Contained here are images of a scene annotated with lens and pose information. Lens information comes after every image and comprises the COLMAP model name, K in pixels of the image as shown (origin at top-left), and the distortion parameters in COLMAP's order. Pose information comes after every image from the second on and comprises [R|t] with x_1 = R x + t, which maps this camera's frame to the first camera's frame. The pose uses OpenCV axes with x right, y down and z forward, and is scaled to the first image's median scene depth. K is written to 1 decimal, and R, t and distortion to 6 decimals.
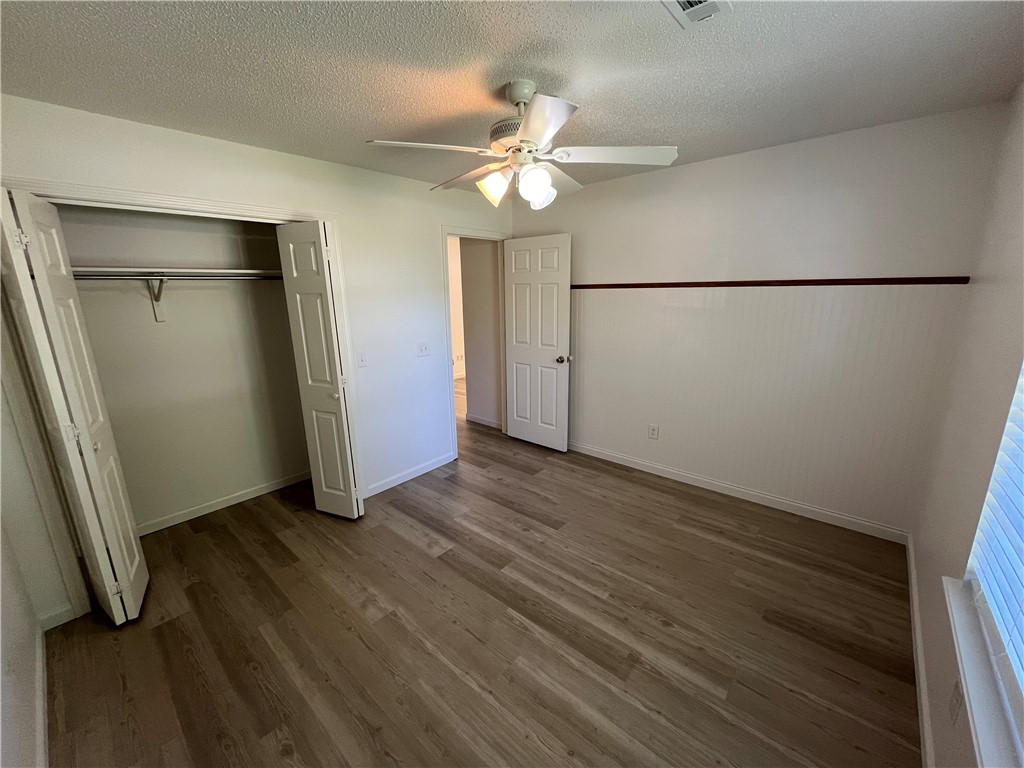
lens RADIAL K [[411.1, 0, 509.0], [0, 411.1, 387.1], [0, 0, 1]] dist [-0.001998, -0.000114]
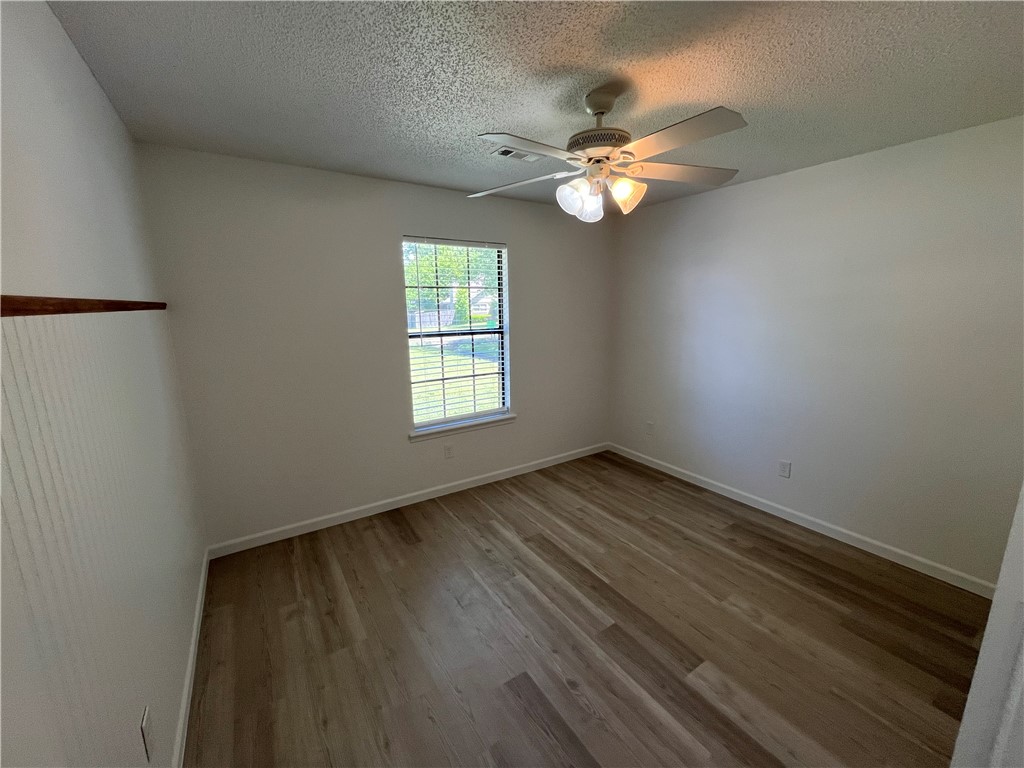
lens RADIAL K [[411.1, 0, 514.7], [0, 411.1, 385.0], [0, 0, 1]] dist [-0.001998, -0.000114]
pose [[-0.965708, -0.021616, 0.258727, -0.033150], [0.088245, 0.909873, 0.405394, -0.432133], [-0.244172, 0.414324, -0.876764, 1.826757]]
